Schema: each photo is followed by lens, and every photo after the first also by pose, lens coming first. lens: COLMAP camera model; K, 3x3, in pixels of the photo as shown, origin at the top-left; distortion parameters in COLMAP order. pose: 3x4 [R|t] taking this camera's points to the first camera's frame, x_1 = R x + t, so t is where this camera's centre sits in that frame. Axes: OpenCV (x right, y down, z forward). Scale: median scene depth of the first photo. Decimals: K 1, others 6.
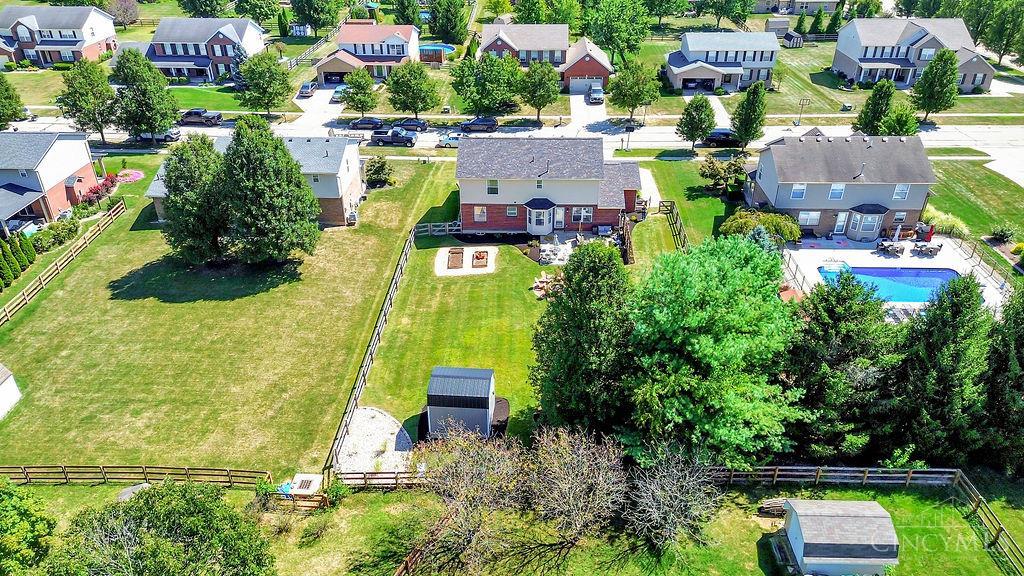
lens RADIAL K [[726.5, 0, 511.7], [0, 726.5, 280.0], [0, 0, 1]] dist [0.079999, -0.081477]
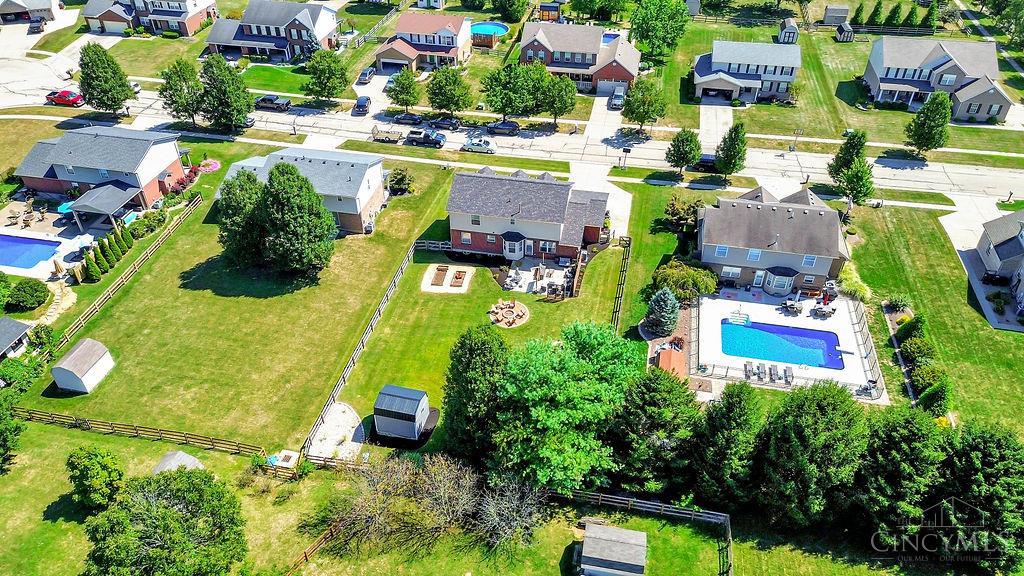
lens RADIAL K [[726.5, 0, 511.7], [0, 726.5, 280.0], [0, 0, 1]] dist [0.079999, -0.081477]
pose [[0.986753, 0.102103, -0.126069, 0.196116], [-0.084167, 0.986538, 0.140210, -0.200291], [0.138688, -0.127742, 0.982063, -0.210623]]
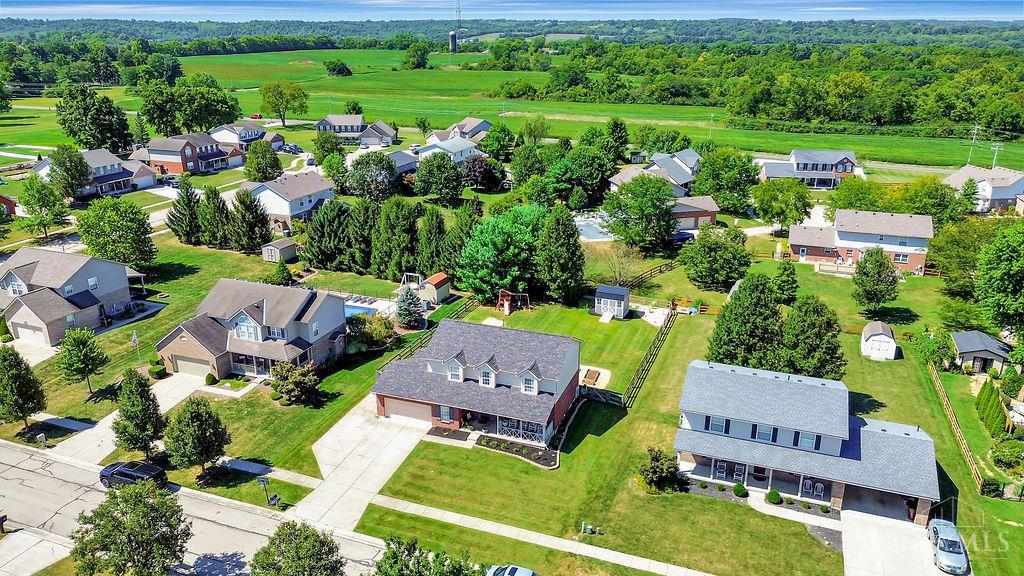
lens RADIAL K [[726.5, 0, 511.7], [0, 726.5, 280.0], [0, 0, 1]] dist [0.079999, -0.081477]
pose [[-0.949031, -0.099744, 0.298985, -0.281680], [0.158984, 0.667589, 0.727357, -0.985953], [-0.272148, 0.737818, -0.617705, 1.583965]]
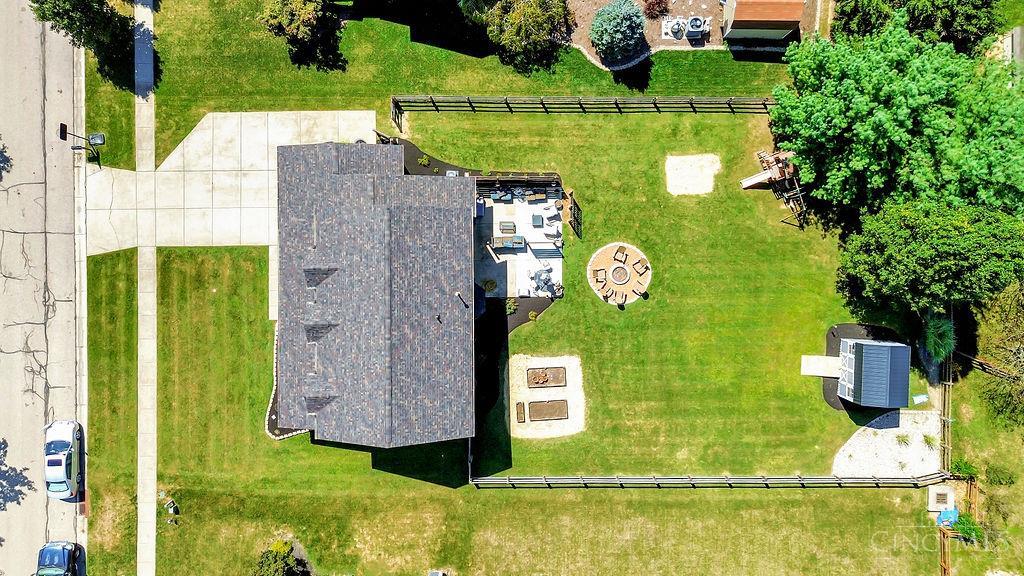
lens RADIAL K [[726.5, 0, 511.7], [0, 726.5, 280.0], [0, 0, 1]] dist [0.079999, -0.081477]
pose [[-0.046562, -0.998818, 0.013964, 0.045341], [0.507317, -0.011603, 0.861682, -0.653990], [-0.860501, 0.047206, 0.507257, 0.615685]]
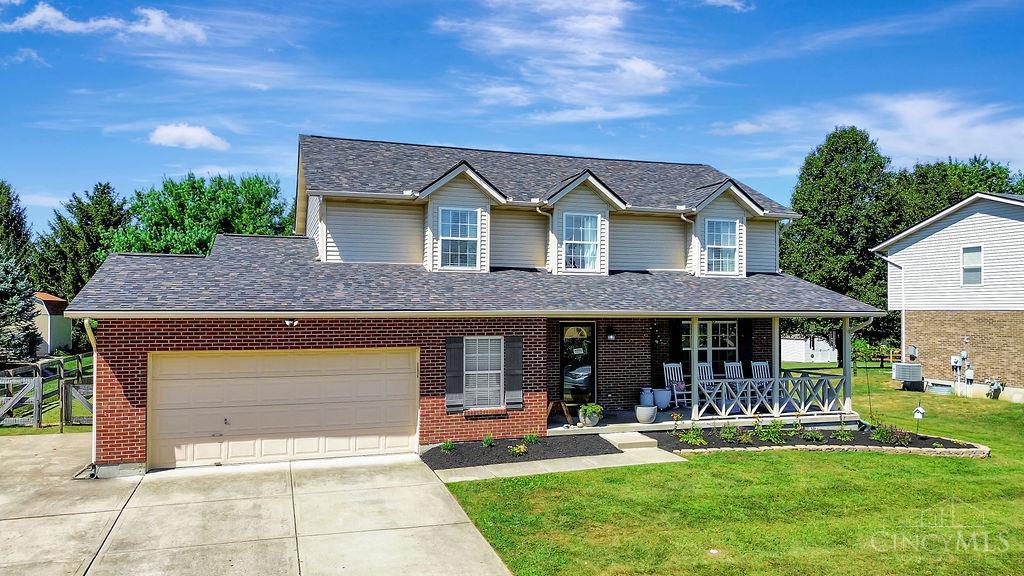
lens RADIAL K [[726.5, 0, 511.7], [0, 726.5, 280.0], [0, 0, 1]] dist [0.079999, -0.081477]
pose [[-0.934566, -0.016890, -0.355389, 0.153469], [-0.177570, 0.887717, 0.424767, -0.285041], [0.308311, 0.460079, -0.832629, 1.310673]]
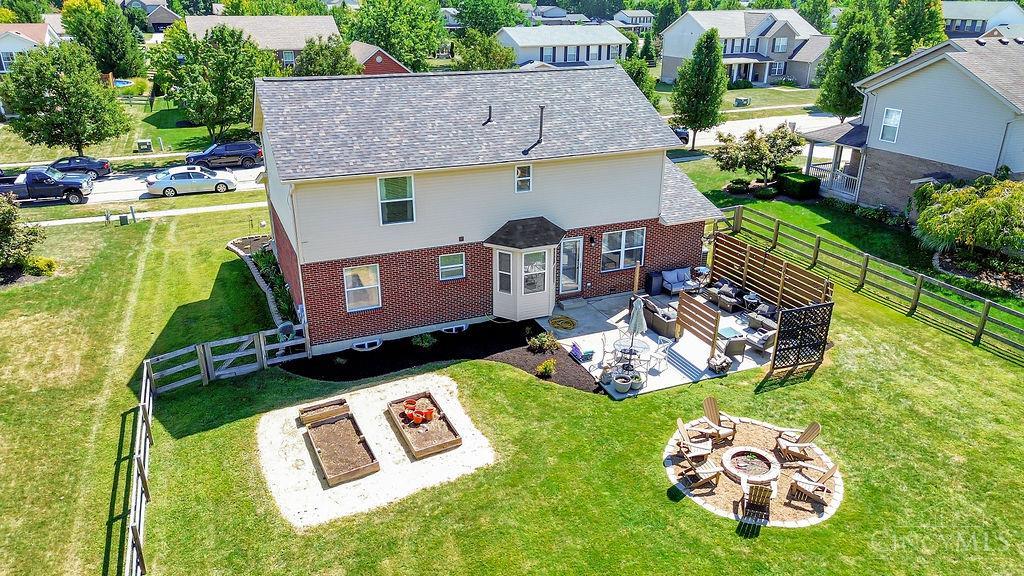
lens RADIAL K [[726.5, 0, 511.7], [0, 726.5, 280.0], [0, 0, 1]] dist [0.079999, -0.081477]
pose [[0.905944, -0.149461, 0.396140, -0.114212], [0.205983, 0.973018, -0.103956, -0.045129], [-0.369914, 0.175777, 0.912286, 0.665465]]
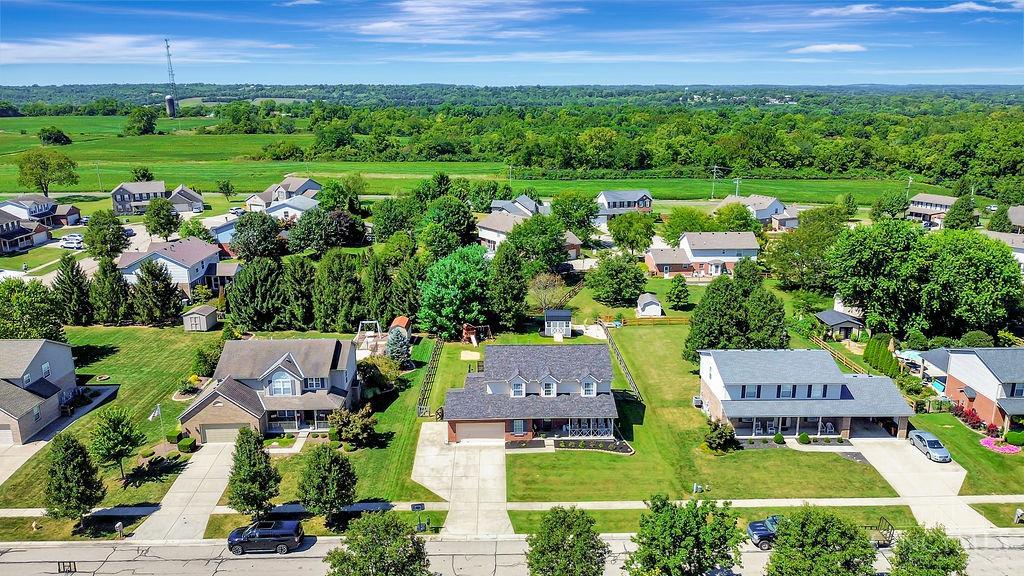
lens RADIAL K [[732.0, 0, 501.2], [0, 732.0, 262.8], [0, 0, 1]] dist [0.082810, -0.113007]
pose [[-0.998485, 0.021706, -0.050559, 0.156366], [-0.018516, 0.732750, 0.680246, -1.084659], [0.051812, 0.680152, -0.731238, 1.764605]]
